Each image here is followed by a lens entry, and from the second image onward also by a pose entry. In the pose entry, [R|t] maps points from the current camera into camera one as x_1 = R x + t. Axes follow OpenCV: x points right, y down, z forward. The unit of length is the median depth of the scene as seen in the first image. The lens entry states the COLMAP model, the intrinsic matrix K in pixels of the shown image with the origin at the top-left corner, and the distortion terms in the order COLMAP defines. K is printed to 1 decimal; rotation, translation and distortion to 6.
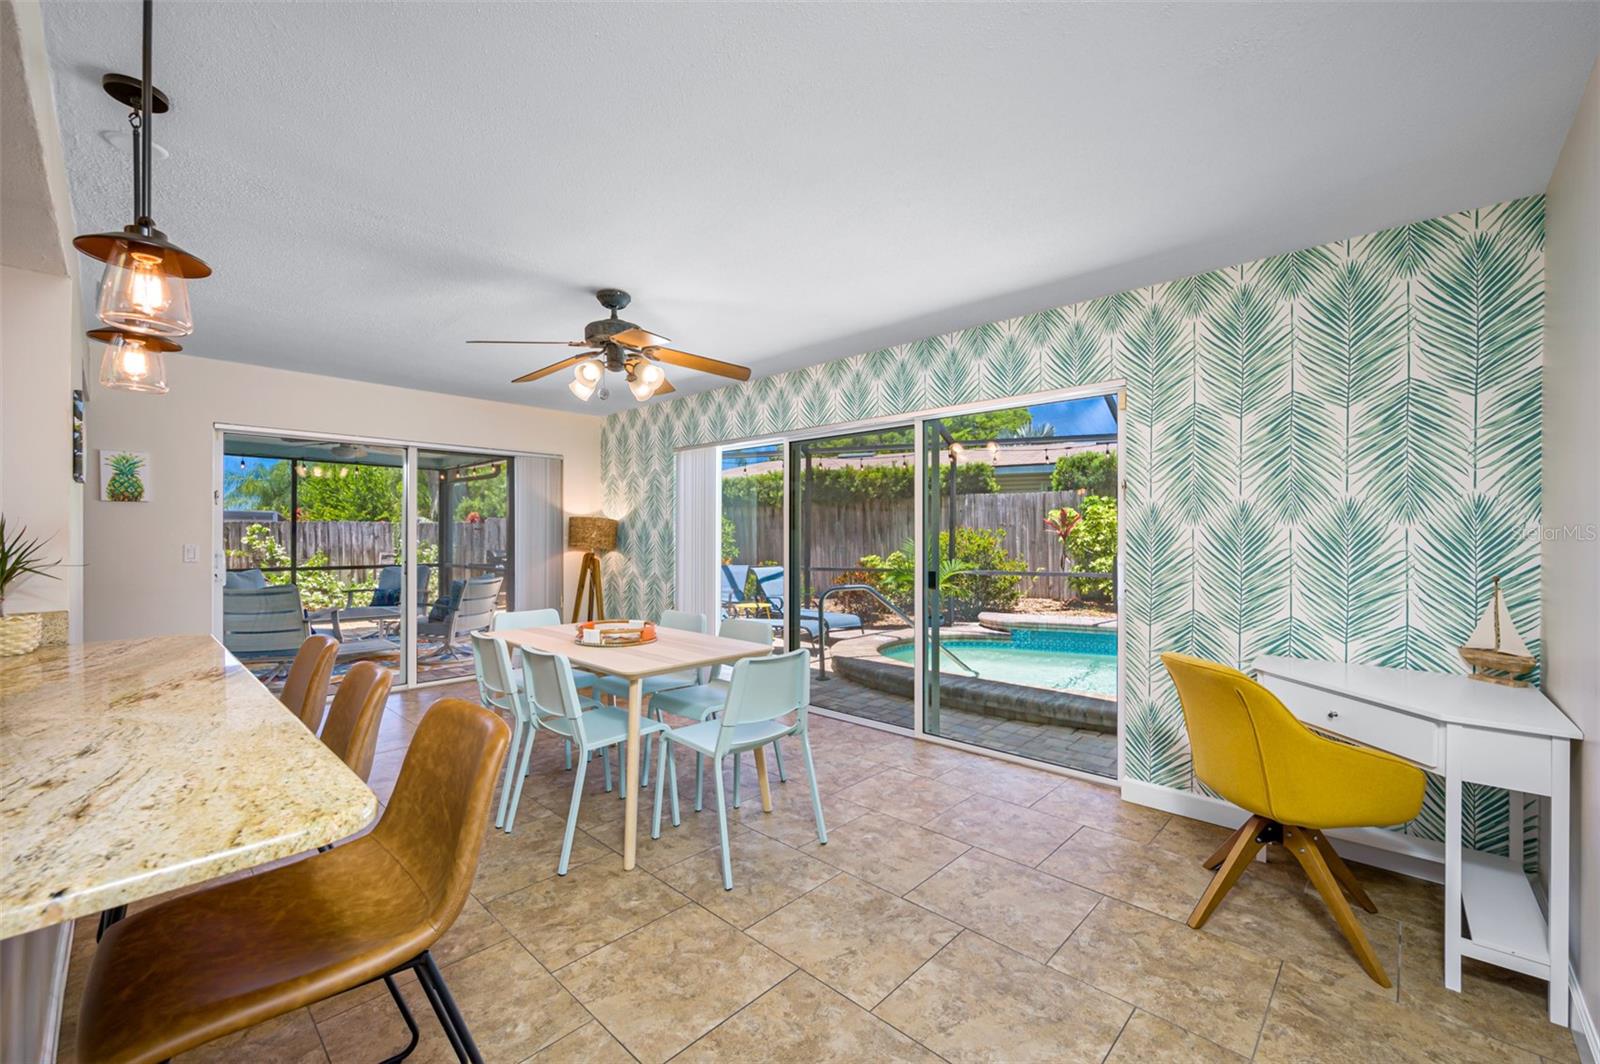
lens RADIAL K [[650.3, 0, 805.3], [0, 650.3, 533.2], [0, 0, 1]] dist [-0.003388, -0.000134]
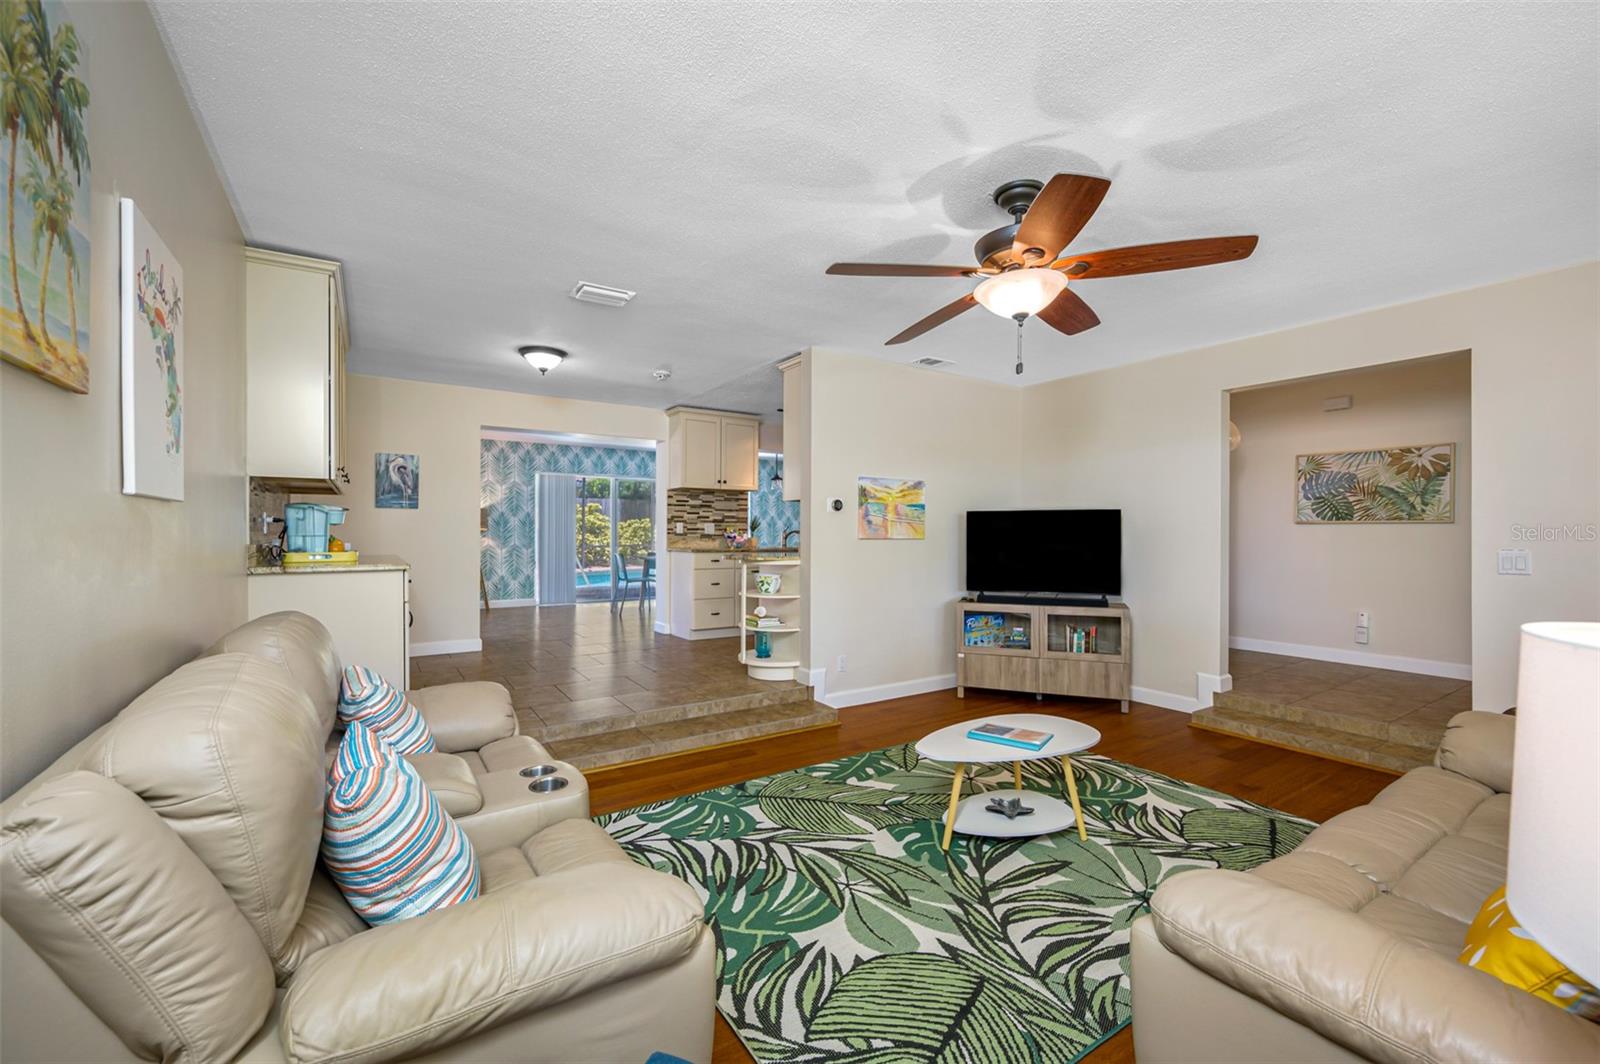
lens RADIAL K [[648.4, 0, 804.1], [0, 648.4, 536.0], [0, 0, 1]] dist [0.001188, 0.000028]
pose [[0.231641, -0.004586, 0.972790, -1.562150], [-0.004007, 0.999976, 0.005668, 0.026999], [-0.972793, -0.005211, 0.231618, -0.087371]]
